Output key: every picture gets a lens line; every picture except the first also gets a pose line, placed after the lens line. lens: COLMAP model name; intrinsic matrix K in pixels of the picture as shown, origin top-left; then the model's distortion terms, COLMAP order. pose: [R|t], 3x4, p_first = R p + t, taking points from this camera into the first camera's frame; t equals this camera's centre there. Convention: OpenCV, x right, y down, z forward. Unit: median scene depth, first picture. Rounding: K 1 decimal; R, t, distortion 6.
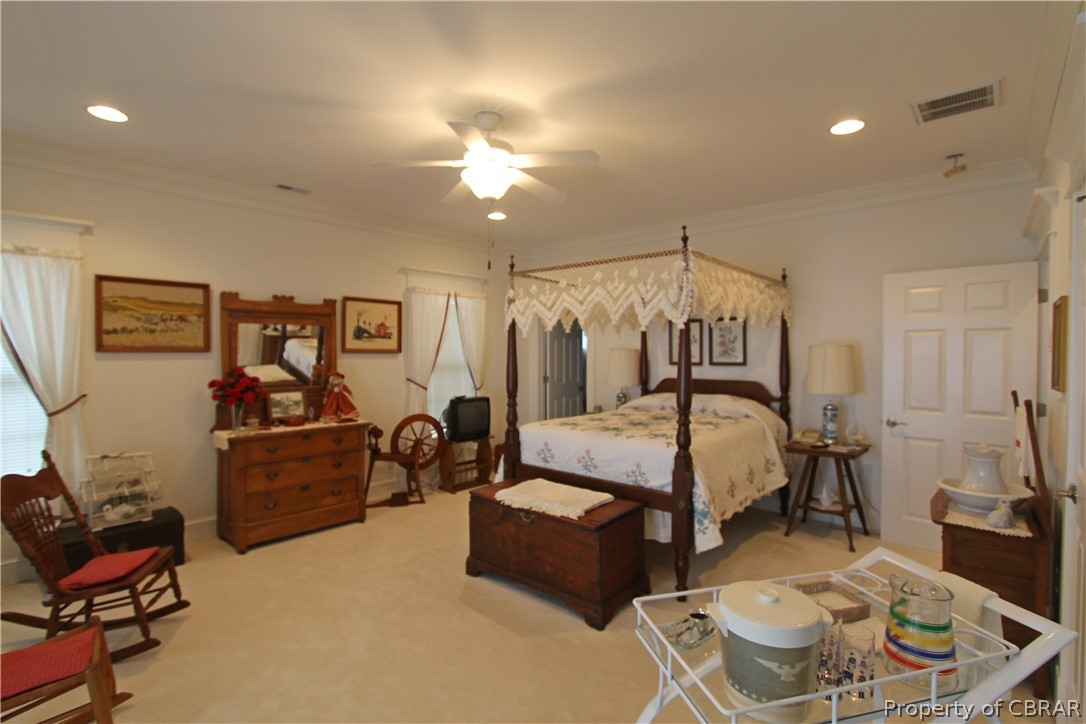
lens RADIAL K [[508.1, 0, 544.0], [0, 508.1, 359.1], [0, 0, 1]] dist [-0.010816, 0.001786]
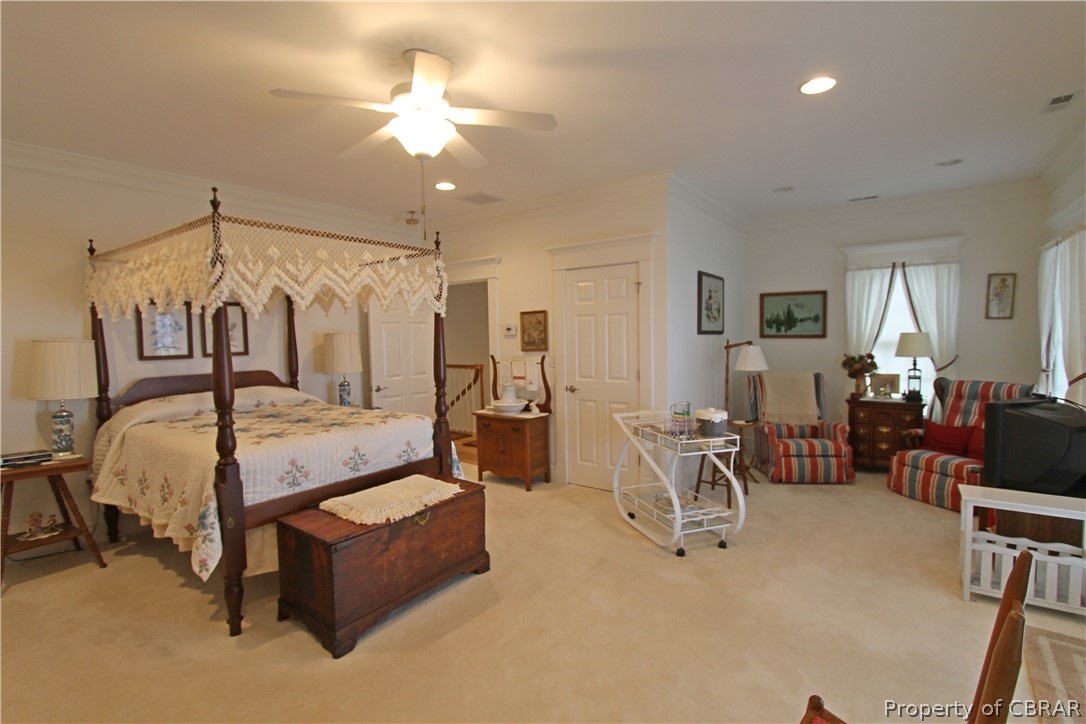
lens RADIAL K [[508.1, 0, 547.2], [0, 508.1, 363.4], [0, 0, 1]] dist [-0.010816, 0.001786]
pose [[-0.085466, -0.057051, 0.994706, -0.807140], [0.032401, 0.997672, 0.060005, -0.012504], [-0.995814, 0.037358, -0.083419, 0.717808]]
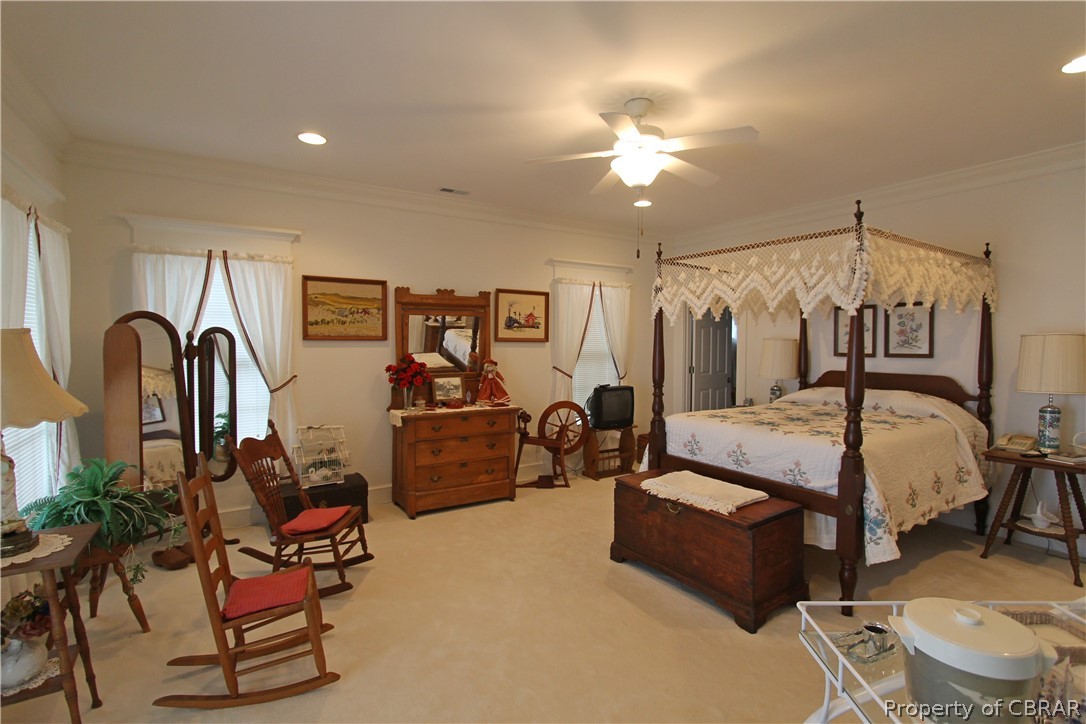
lens RADIAL K [[508.1, 0, 547.9], [0, 508.1, 358.8], [0, 0, 1]] dist [-0.010816, 0.001786]
pose [[0.964181, 0.011942, -0.264976, -0.009663], [-0.006724, 0.999765, 0.020593, 0.001547], [0.265159, -0.018074, 0.964035, -0.008405]]
